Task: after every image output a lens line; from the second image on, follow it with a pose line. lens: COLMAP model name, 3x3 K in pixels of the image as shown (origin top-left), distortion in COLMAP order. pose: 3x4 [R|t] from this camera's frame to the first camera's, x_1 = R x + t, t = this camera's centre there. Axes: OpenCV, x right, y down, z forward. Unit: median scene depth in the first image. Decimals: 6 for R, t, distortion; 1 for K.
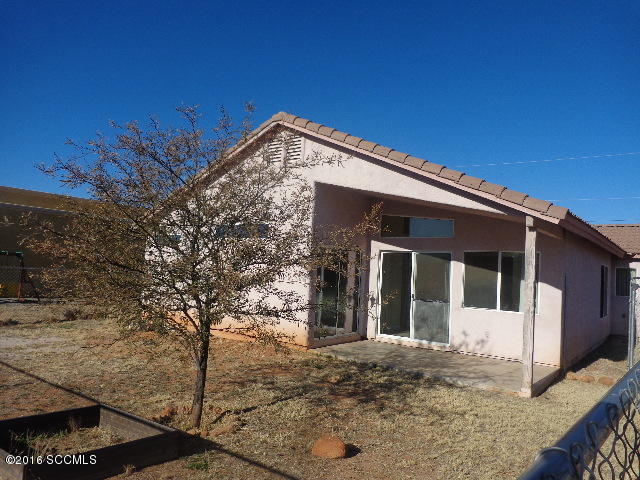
lens RADIAL K [[473.2, 0, 322.5], [0, 473.2, 239.6], [0, 0, 1]] dist [-0.004663, -0.000967]
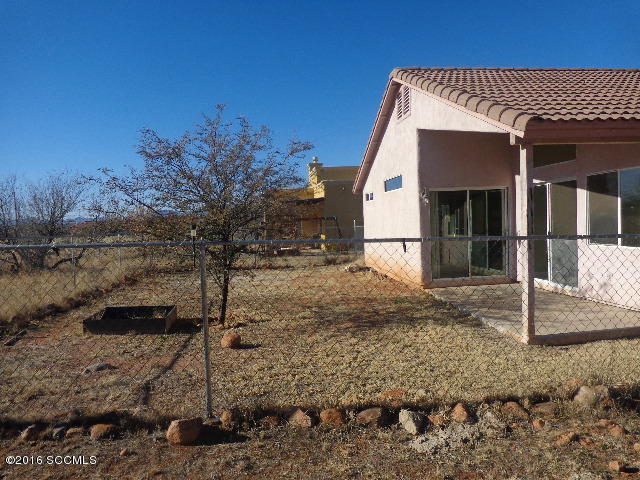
lens RADIAL K [[473.2, 0, 322.5], [0, 473.2, 239.6], [0, 0, 1]] dist [-0.004663, -0.000967]
pose [[0.683110, -0.045678, -0.728885, 0.563689], [0.117655, 0.991889, 0.048106, 0.041192], [0.720775, -0.118619, 0.682944, 0.109472]]
